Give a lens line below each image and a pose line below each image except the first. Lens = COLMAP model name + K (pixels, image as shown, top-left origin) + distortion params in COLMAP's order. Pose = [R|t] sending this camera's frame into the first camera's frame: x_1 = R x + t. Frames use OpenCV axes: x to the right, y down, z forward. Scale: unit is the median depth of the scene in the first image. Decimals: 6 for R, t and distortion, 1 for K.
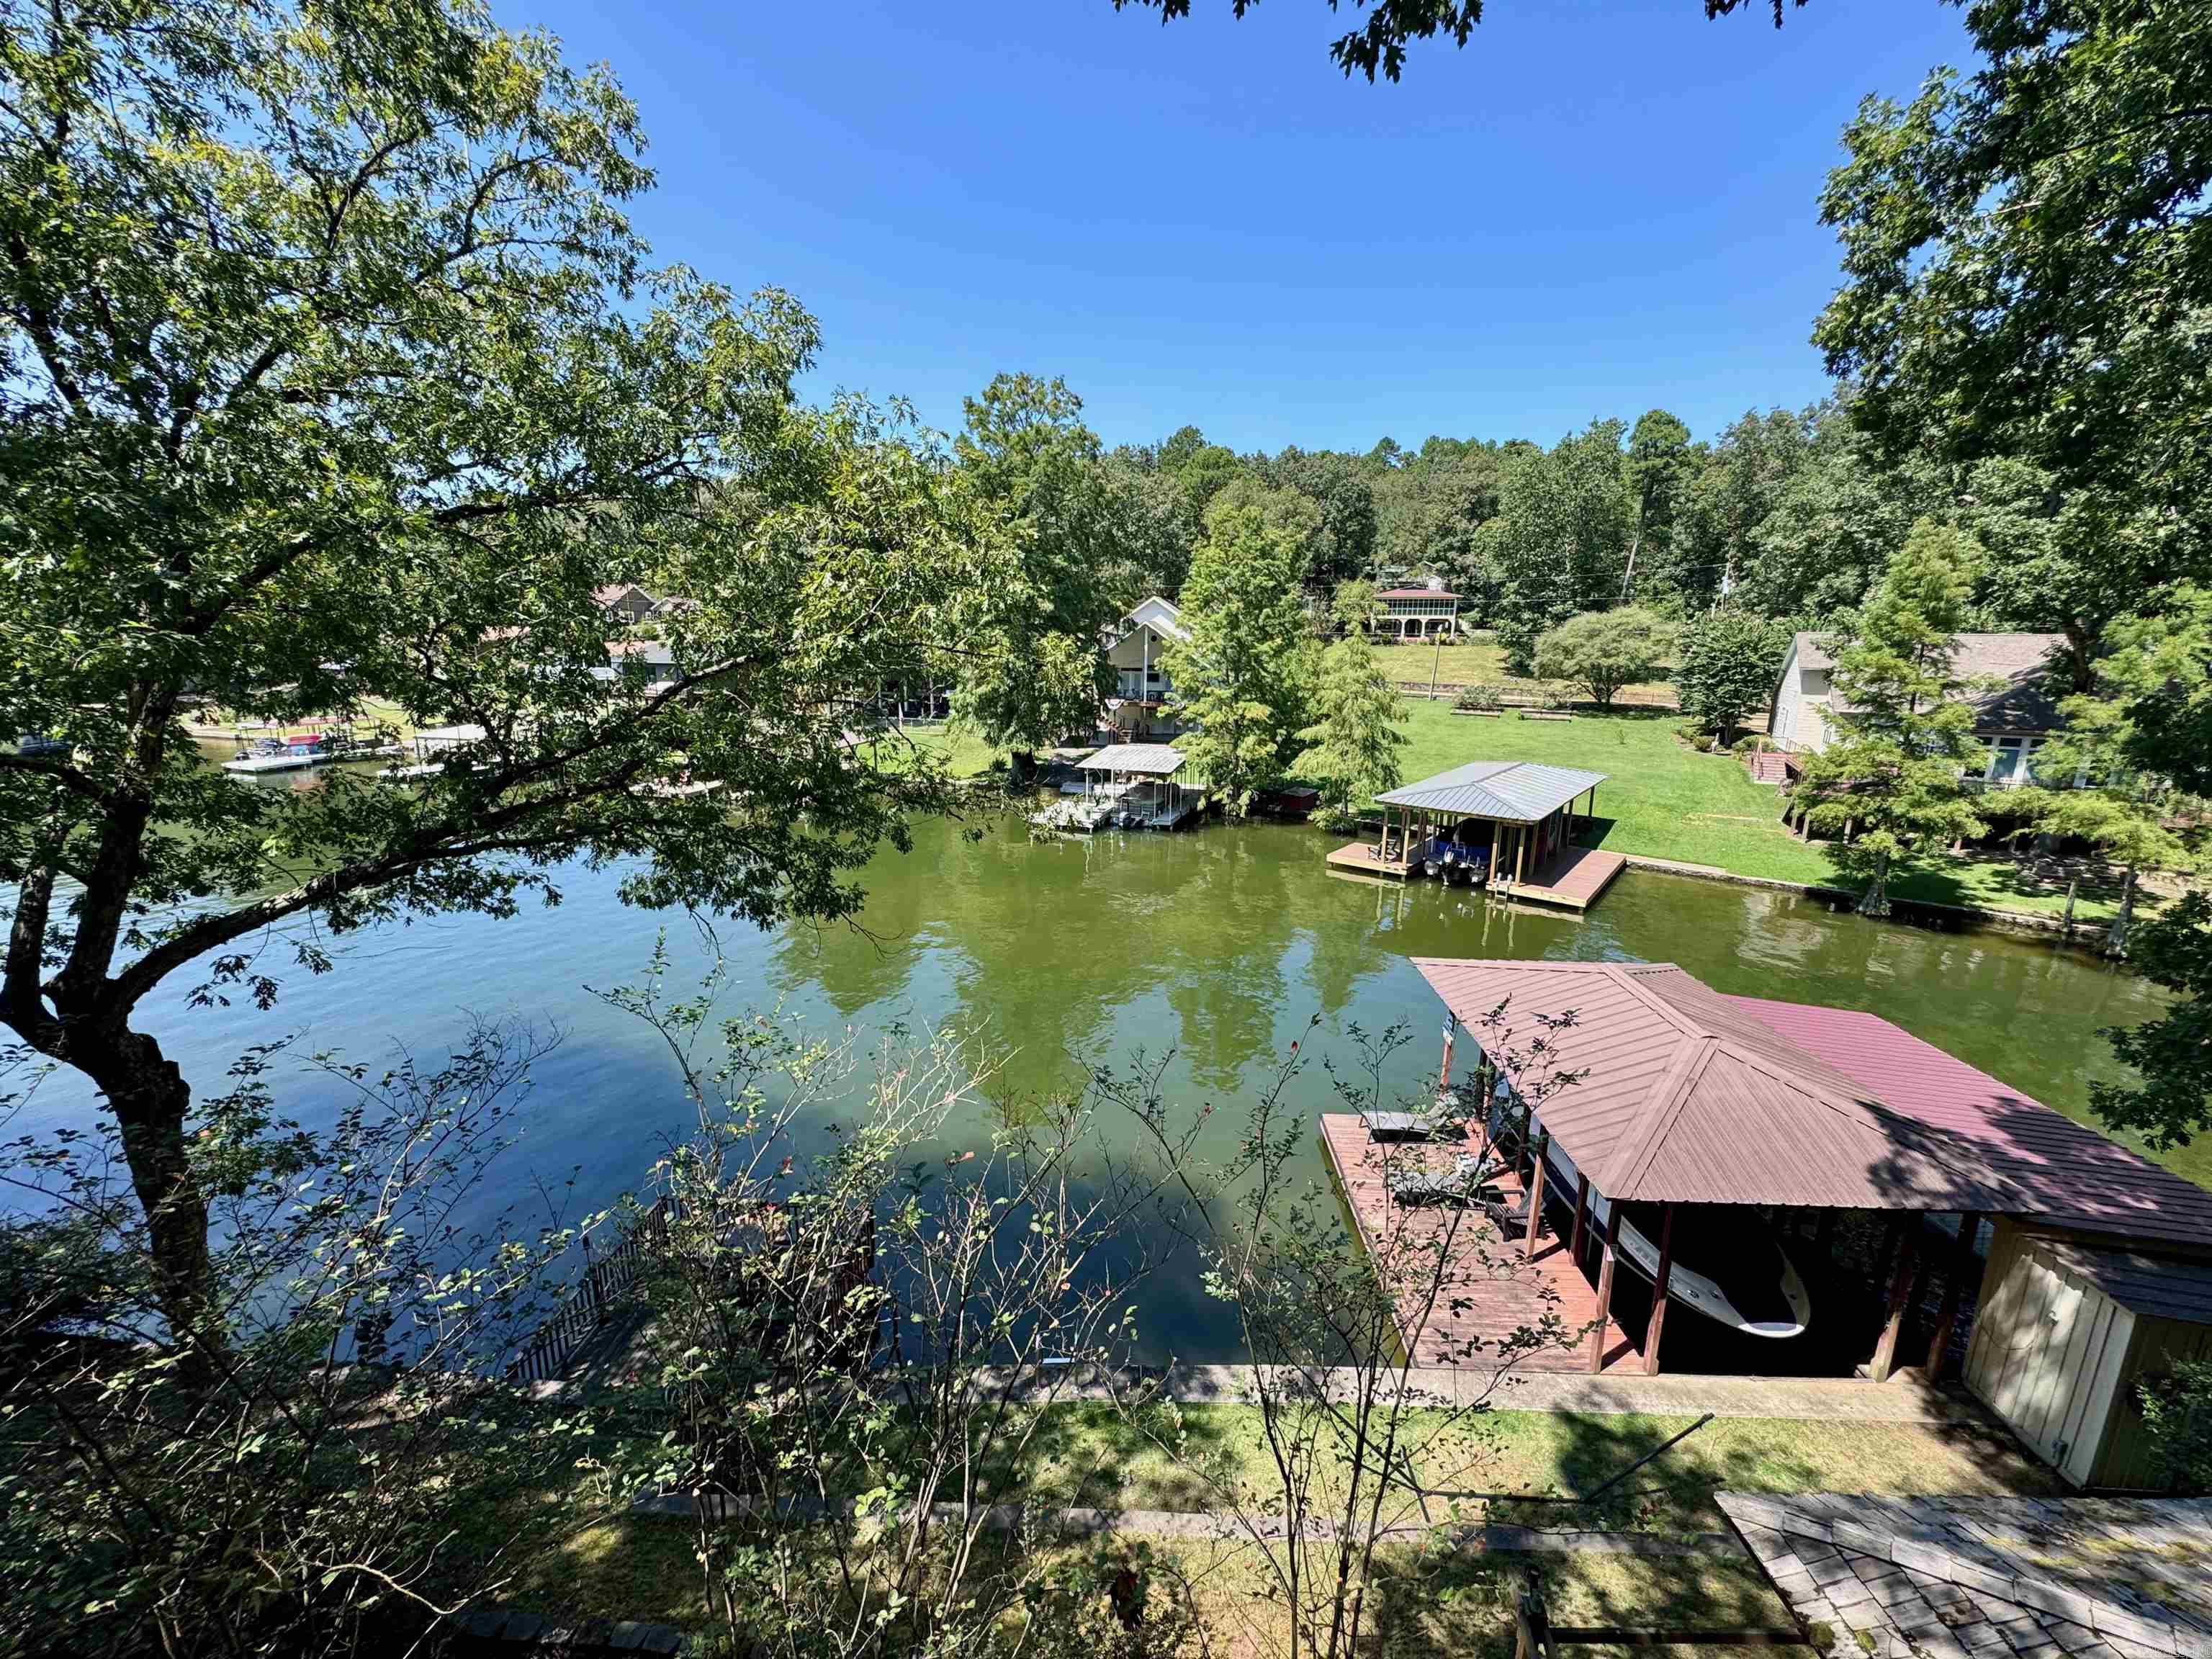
lens RADIAL K [[886.4, 0, 1106.0], [0, 886.4, 829.5], [0, 0, 1]] dist [-0.001309, 0.000136]
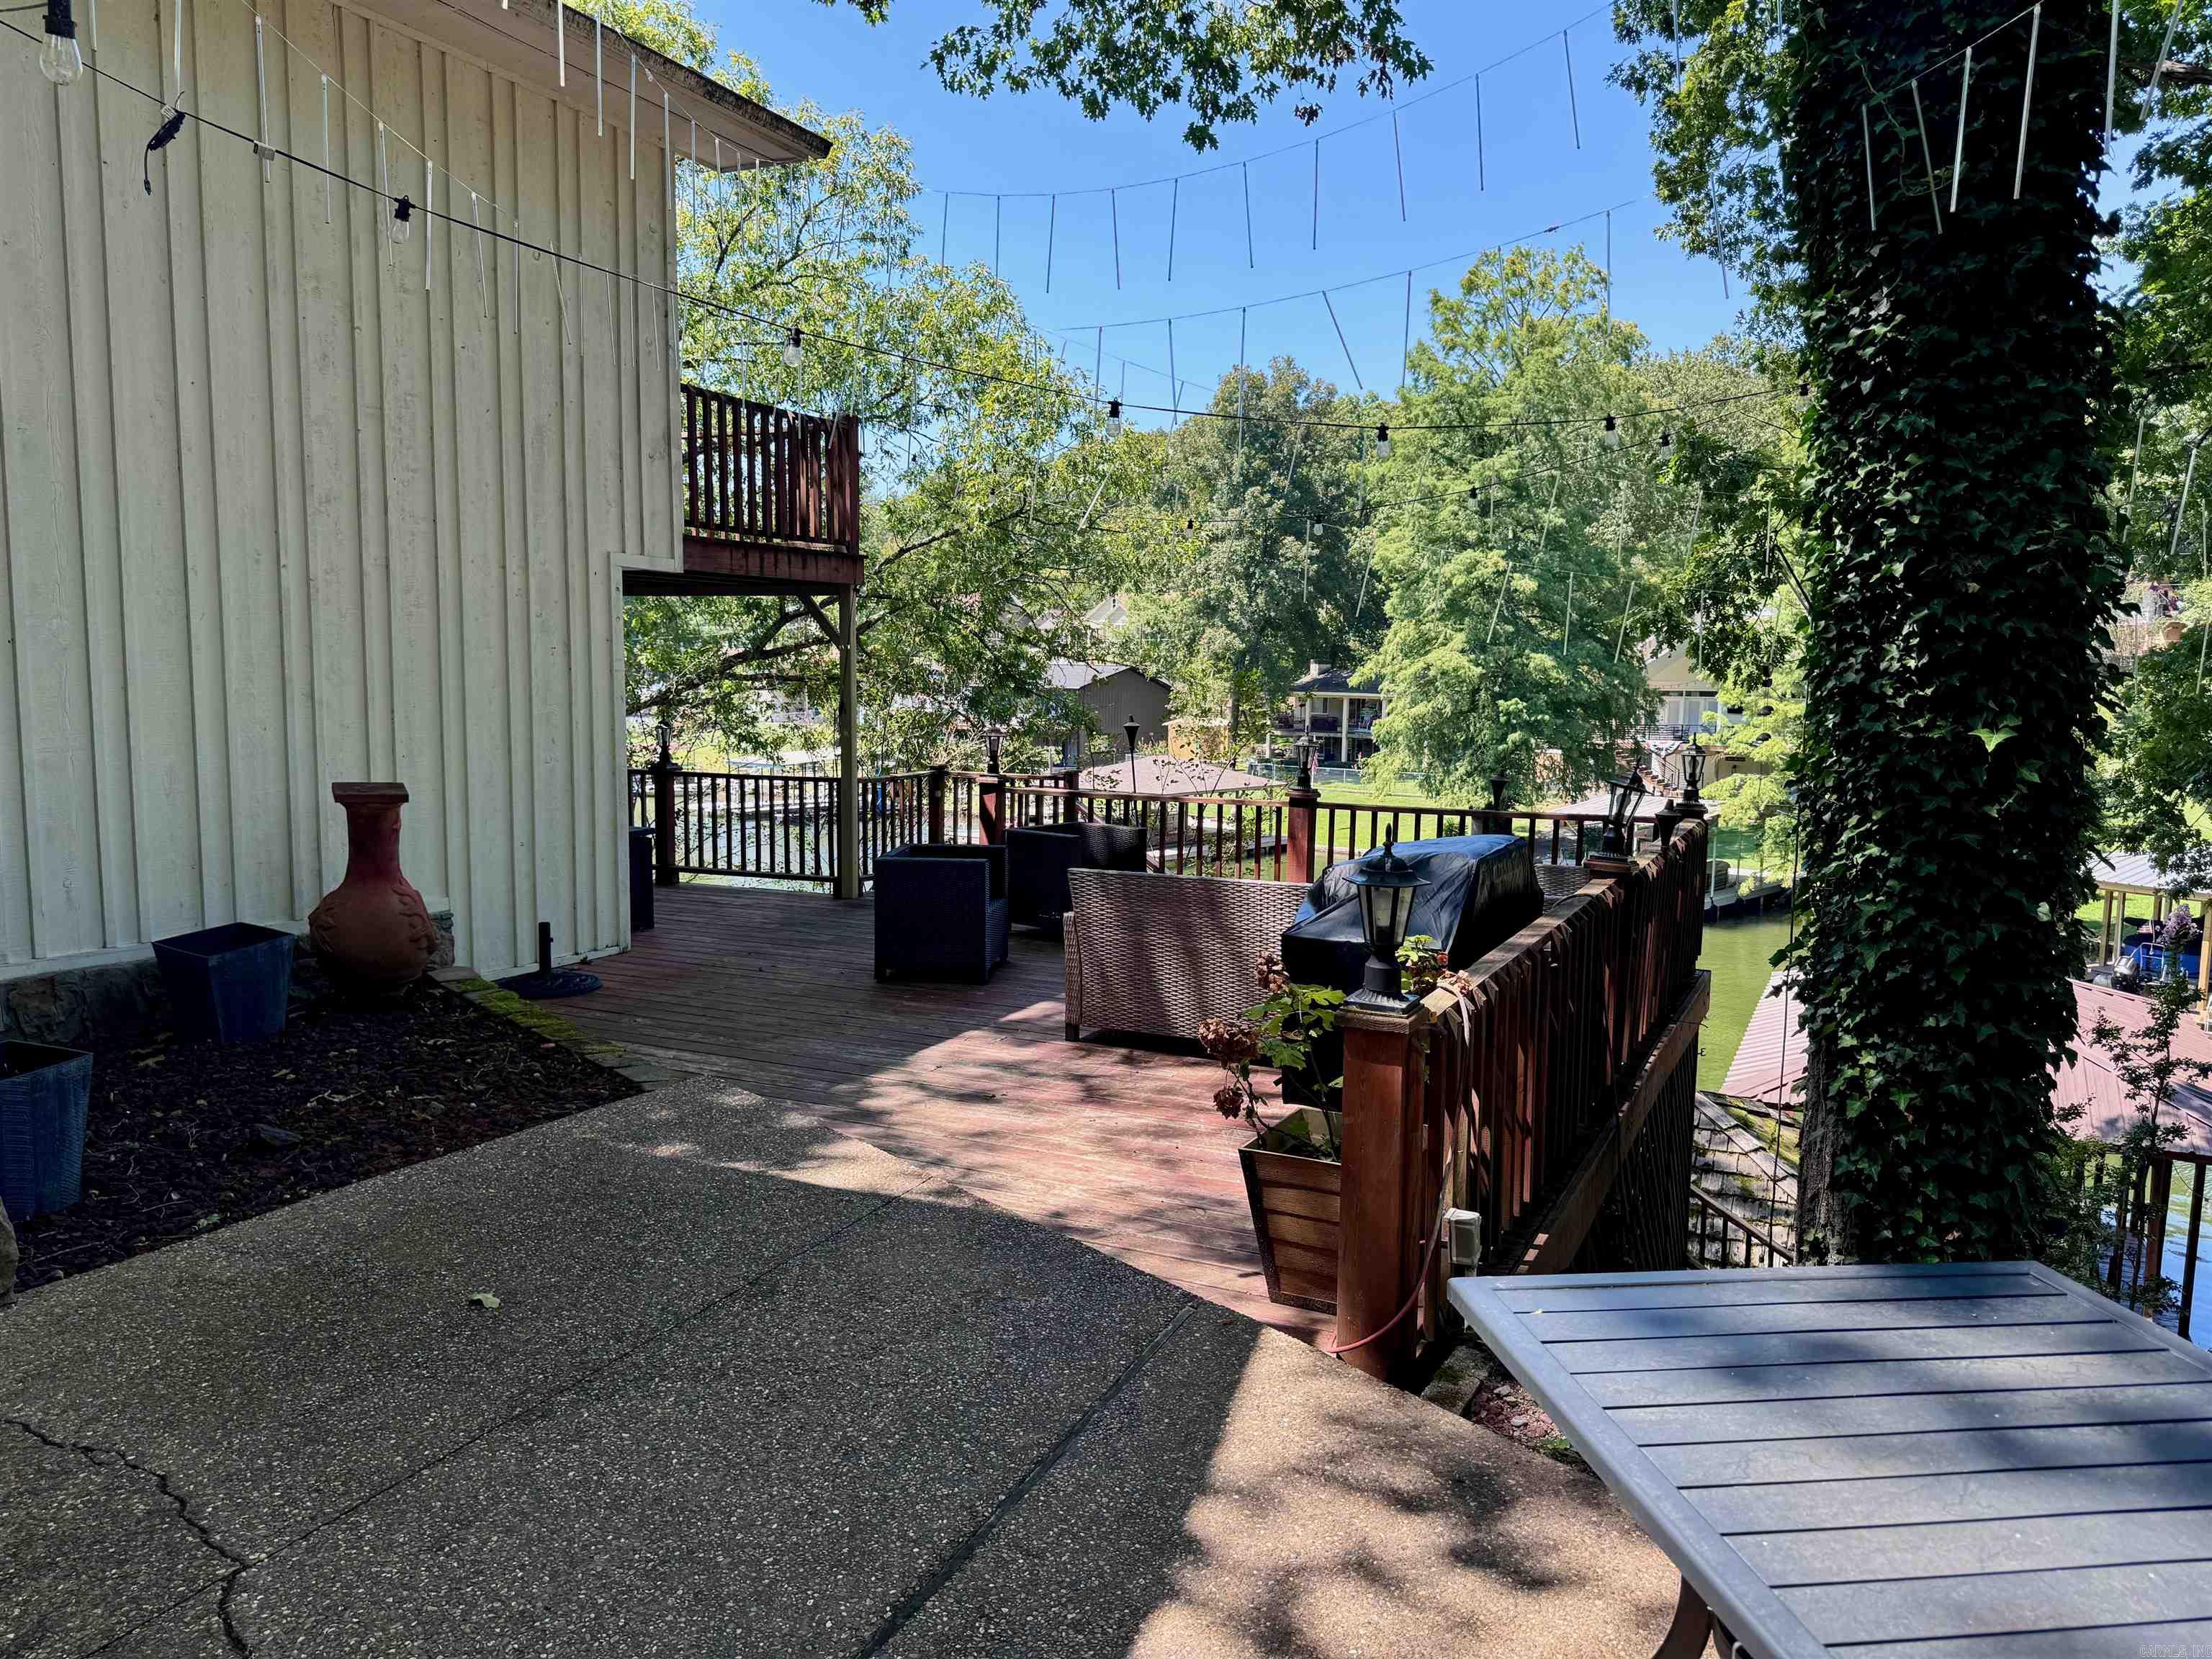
lens RADIAL K [[1542.2, 0, 1106.0], [0, 1542.2, 829.5], [0, 0, 1]] dist [0.006238, 0.001262]
pose [[0.912830, 0.041373, -0.406238, 0.684463], [-0.088663, 0.991201, -0.098281, 0.403660], [0.398598, 0.125732, 0.908466, -0.827024]]
